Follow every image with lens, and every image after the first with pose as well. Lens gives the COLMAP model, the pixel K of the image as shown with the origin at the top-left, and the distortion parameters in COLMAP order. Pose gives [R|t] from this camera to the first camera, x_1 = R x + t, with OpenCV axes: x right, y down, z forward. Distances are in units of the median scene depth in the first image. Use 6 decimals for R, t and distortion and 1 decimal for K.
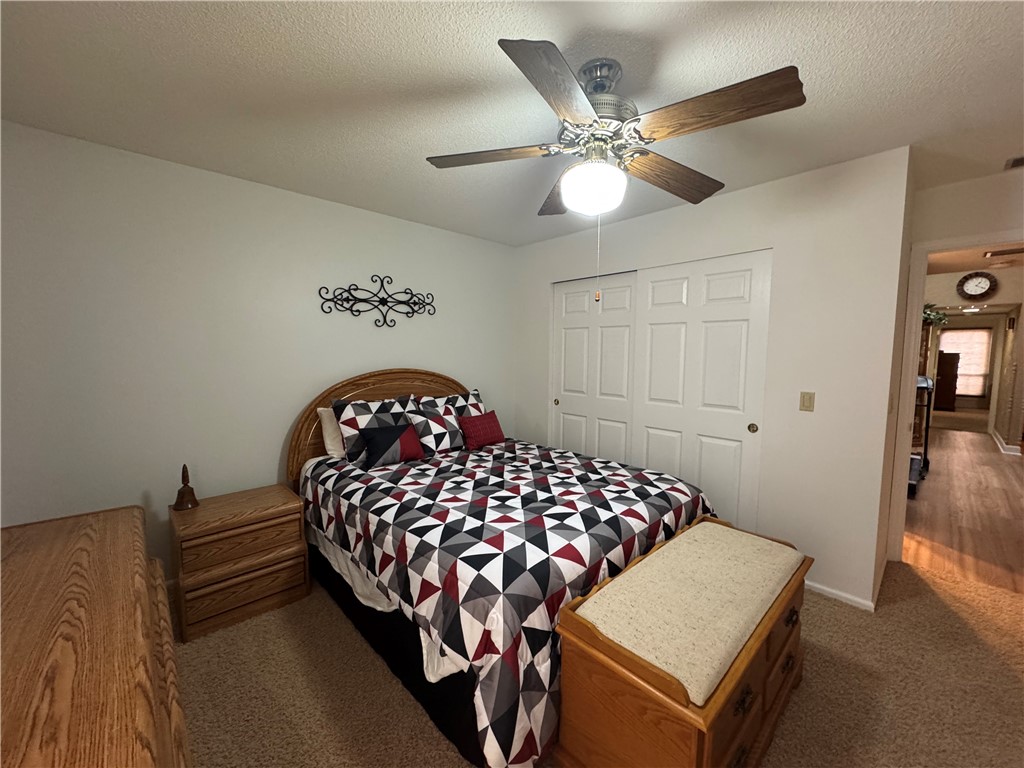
lens RADIAL K [[409.0, 0, 510.7], [0, 409.0, 384.9], [0, 0, 1]] dist [-0.001111, 0.000503]
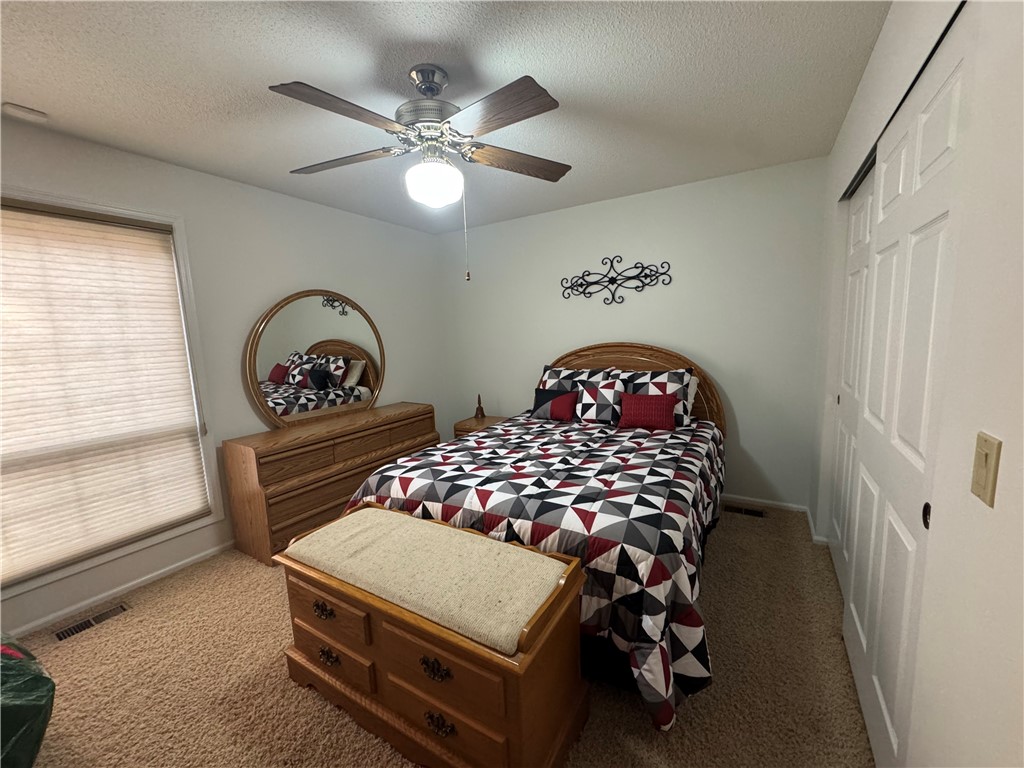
lens RADIAL K [[409.0, 0, 511.4], [0, 409.0, 384.6], [0, 0, 1]] dist [-0.001111, 0.000503]
pose [[0.260963, 0.107116, -0.959388, 0.717075], [-0.043159, 0.994126, 0.099255, -0.025602], [0.964384, 0.015504, 0.264053, 0.471523]]
